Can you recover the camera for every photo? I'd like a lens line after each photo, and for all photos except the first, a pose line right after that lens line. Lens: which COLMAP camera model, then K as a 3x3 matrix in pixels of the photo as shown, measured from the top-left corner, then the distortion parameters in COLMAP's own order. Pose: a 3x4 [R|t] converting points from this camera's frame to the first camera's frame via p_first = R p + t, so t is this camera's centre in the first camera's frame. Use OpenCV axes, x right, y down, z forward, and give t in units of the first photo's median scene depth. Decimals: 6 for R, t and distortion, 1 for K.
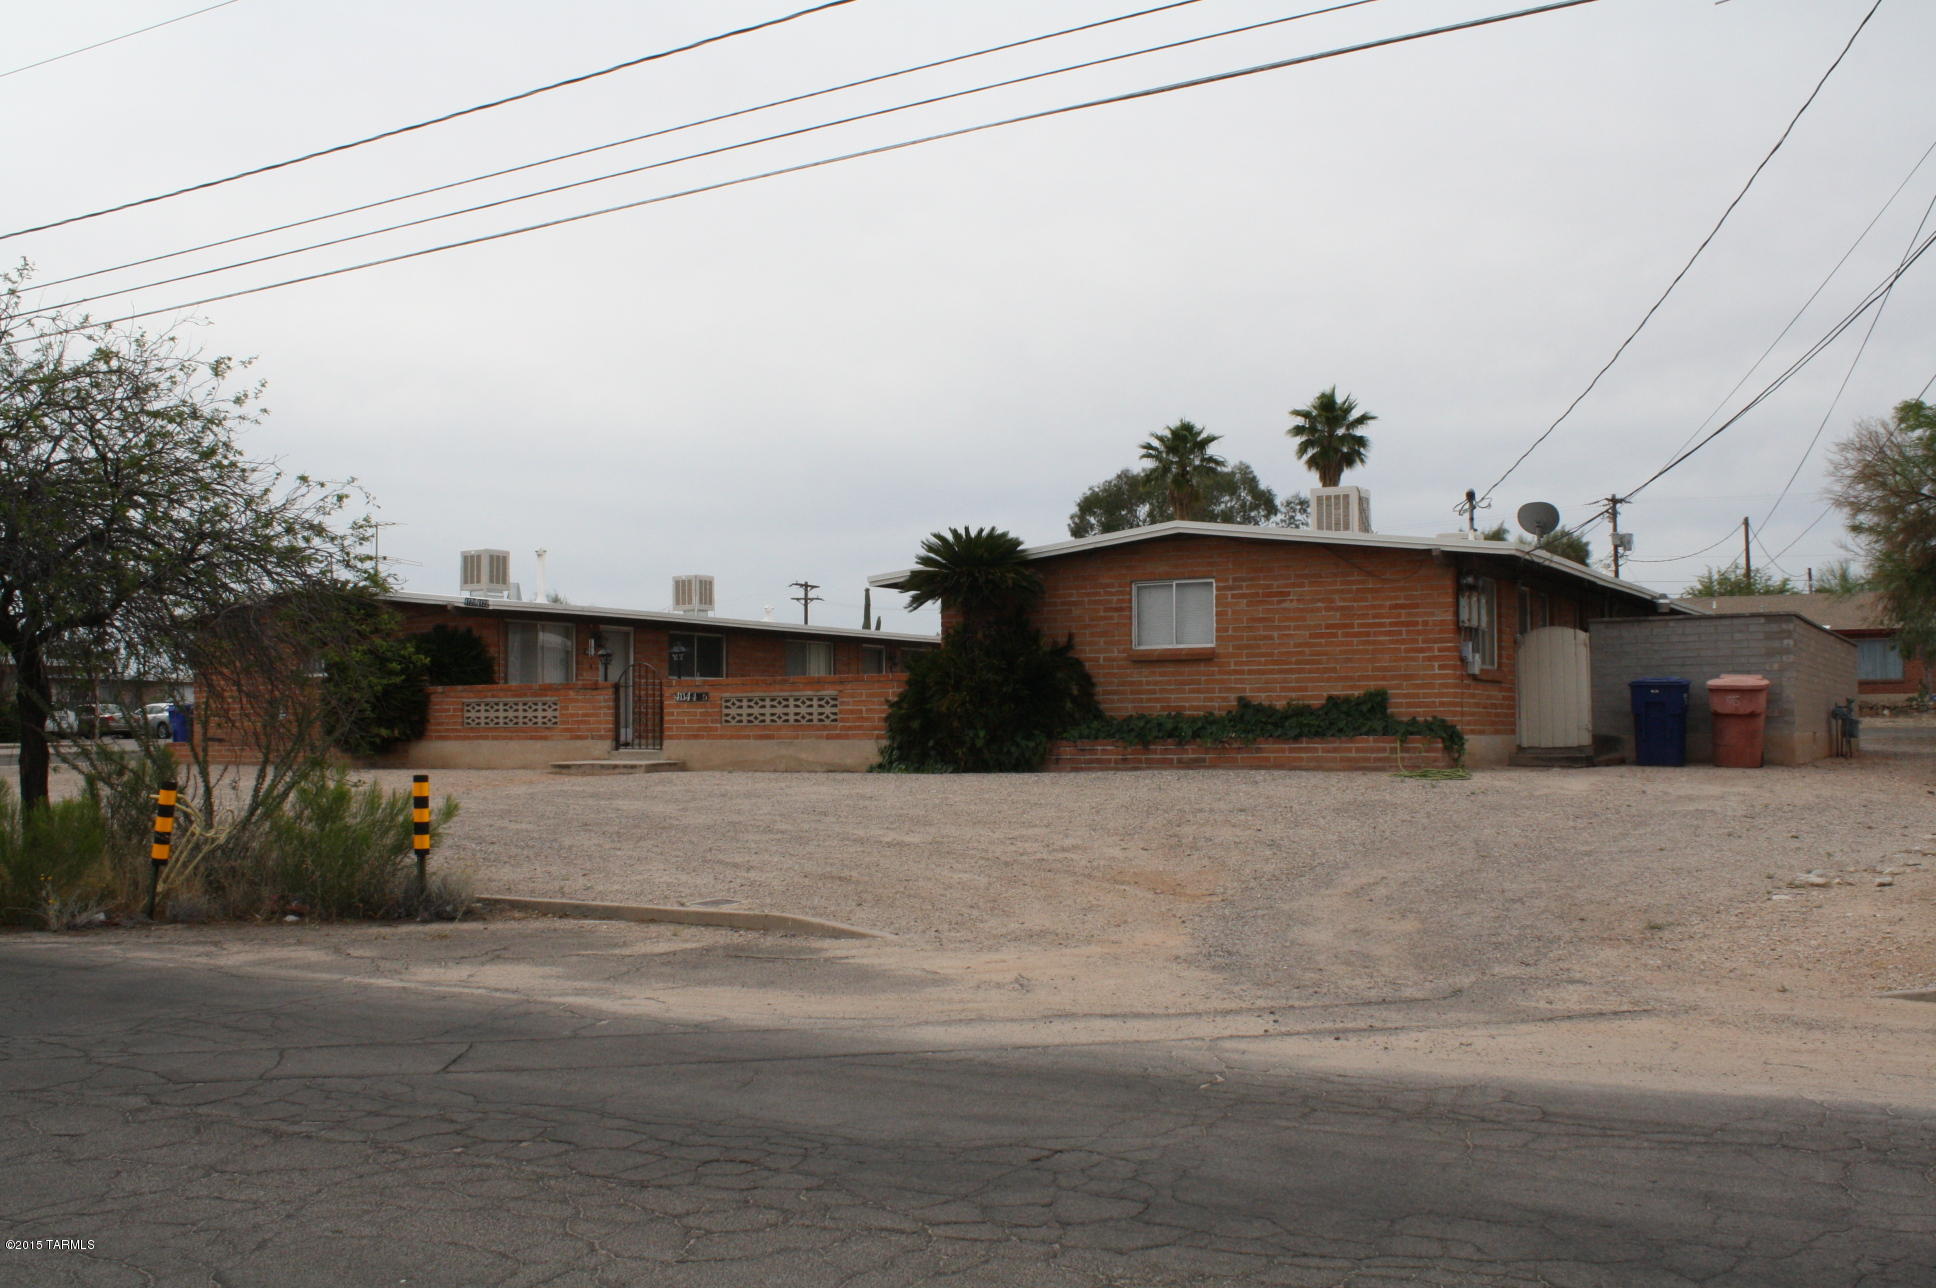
lens RADIAL K [[1891.8, 0, 968.0], [0, 1891.8, 644.0], [0, 0, 1]] dist [-0.187084, -0.000463]
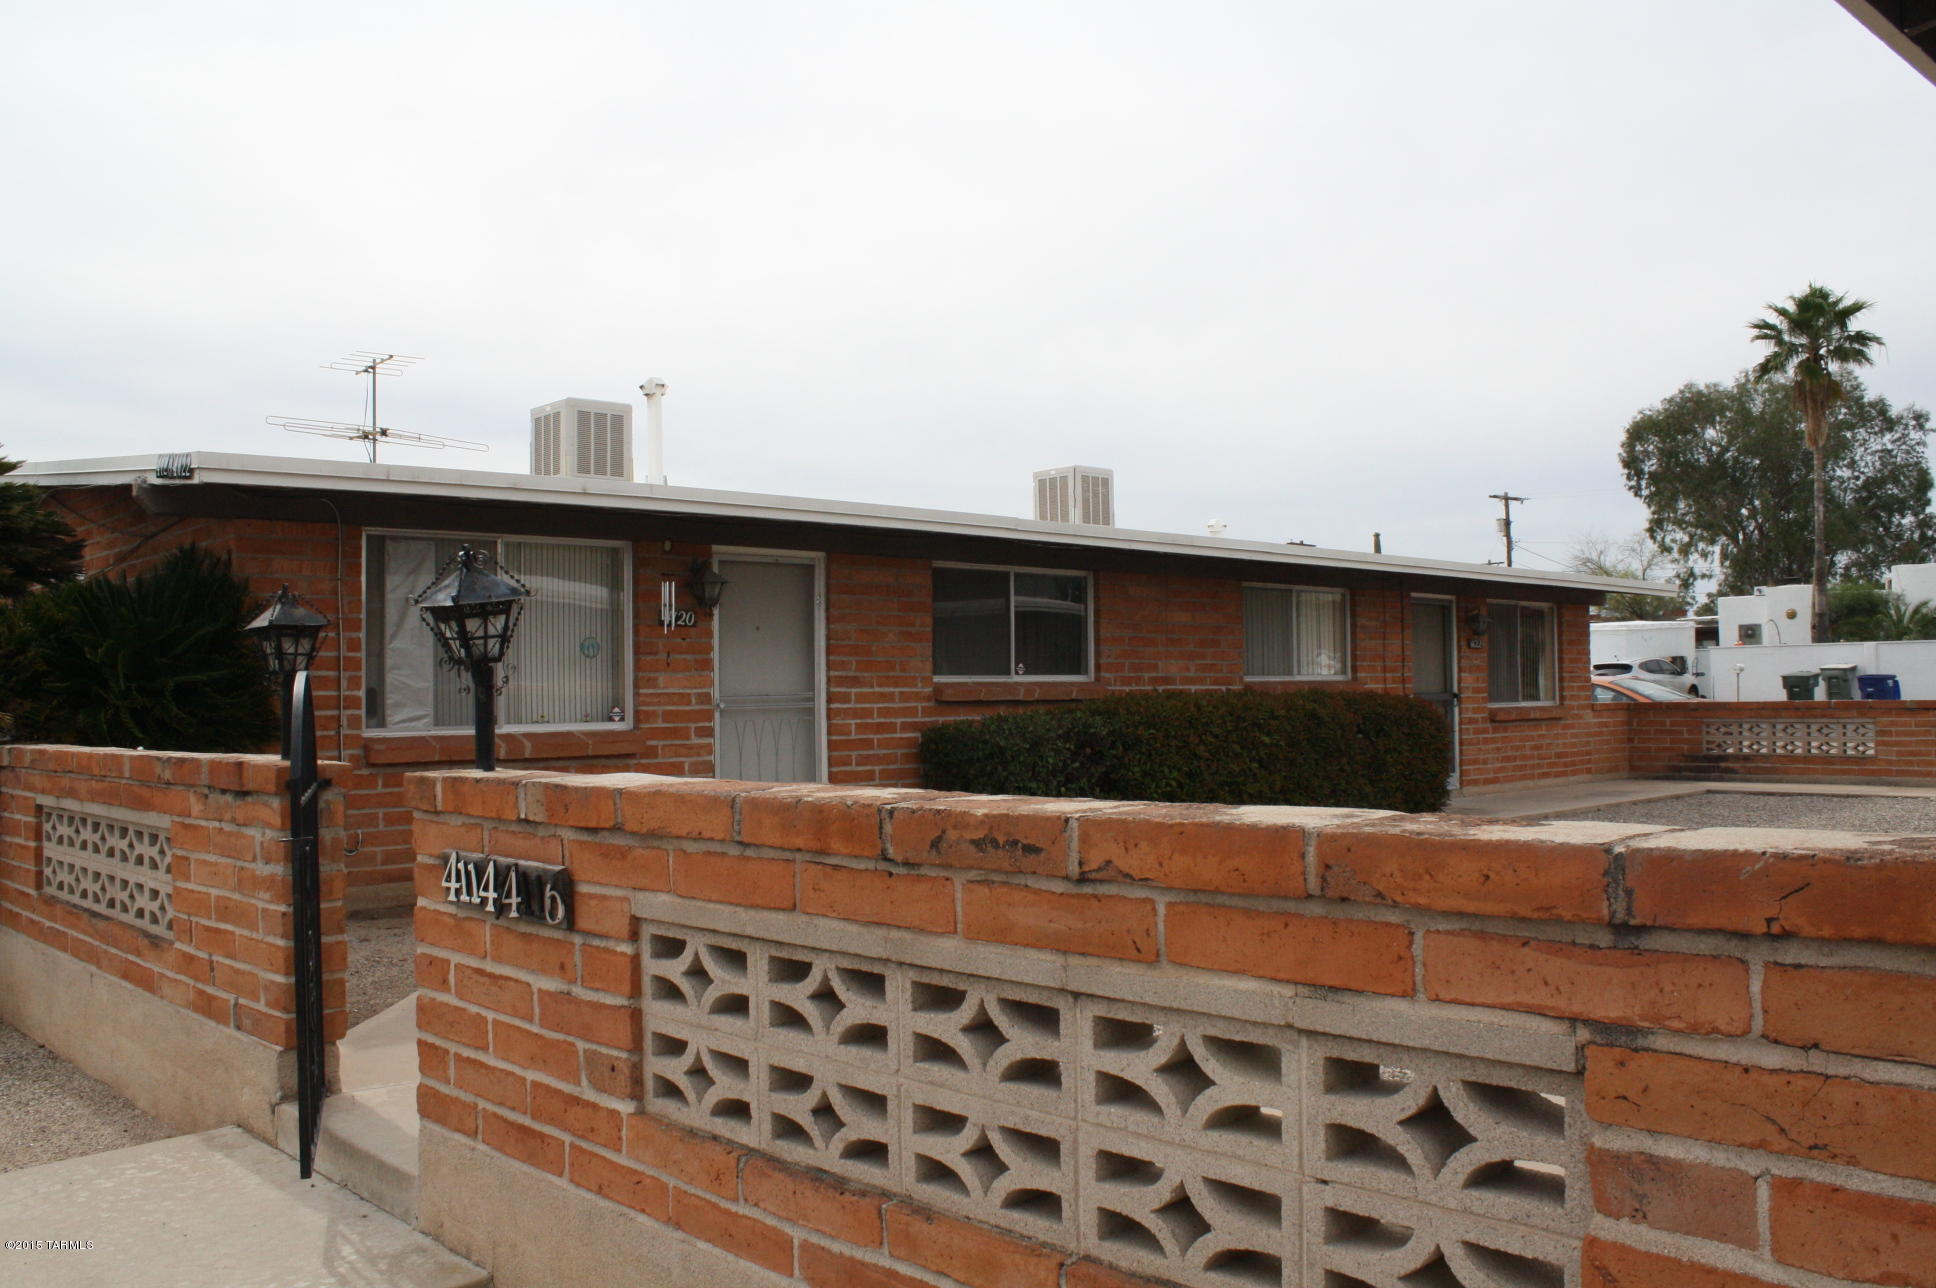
lens RADIAL K [[1614.4, 0, 968.0], [0, 1614.4, 644.0], [0, 0, 1]] dist [-0.138181, 0.093642]
pose [[0.957103, -0.014779, -0.289372, -0.045477], [0.020621, 0.999640, 0.017149, 0.003857], [0.289015, -0.022381, 0.957063, 0.569622]]
